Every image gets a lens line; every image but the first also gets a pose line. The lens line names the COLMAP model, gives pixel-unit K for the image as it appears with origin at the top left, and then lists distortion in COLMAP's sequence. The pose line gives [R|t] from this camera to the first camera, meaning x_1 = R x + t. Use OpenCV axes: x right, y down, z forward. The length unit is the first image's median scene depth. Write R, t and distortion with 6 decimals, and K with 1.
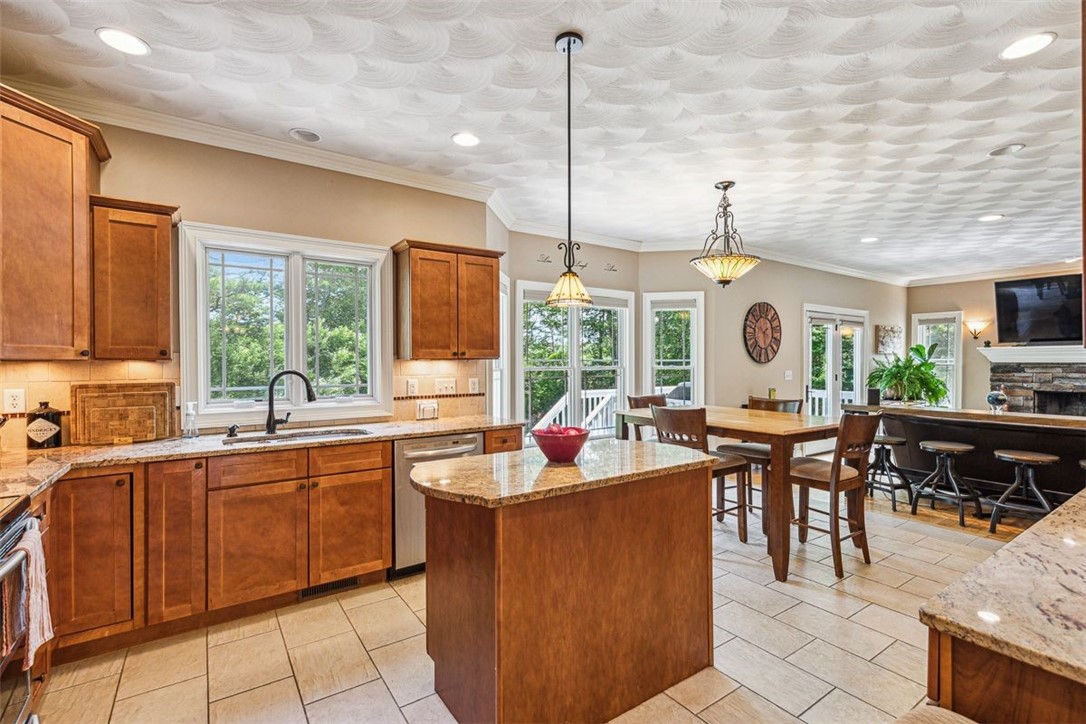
lens RADIAL K [[499.0, 0, 545.3], [0, 499.0, 360.3], [0, 0, 1]] dist [0.010563, -0.000835]
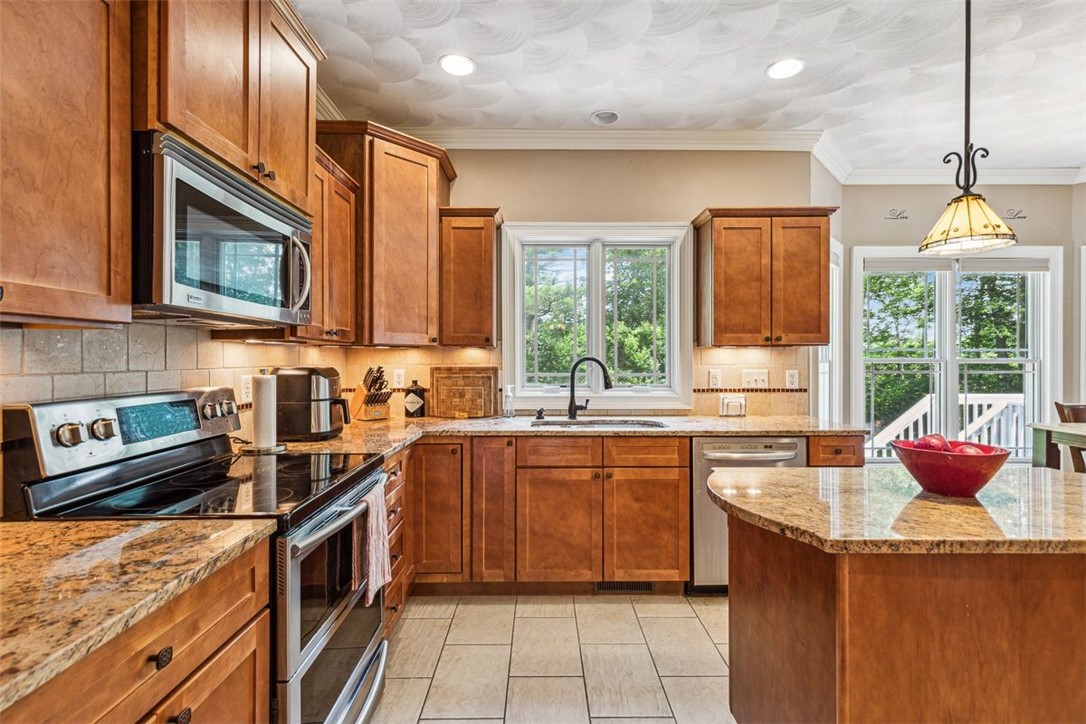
lens RADIAL K [[499.0, 0, 545.3], [0, 499.0, 360.3], [0, 0, 1]] dist [0.010563, -0.000835]
pose [[0.828436, 0.005252, -0.560059, -0.029146], [-0.002021, 0.999978, 0.006389, 0.022812], [0.560080, -0.004161, 0.828428, 0.143265]]
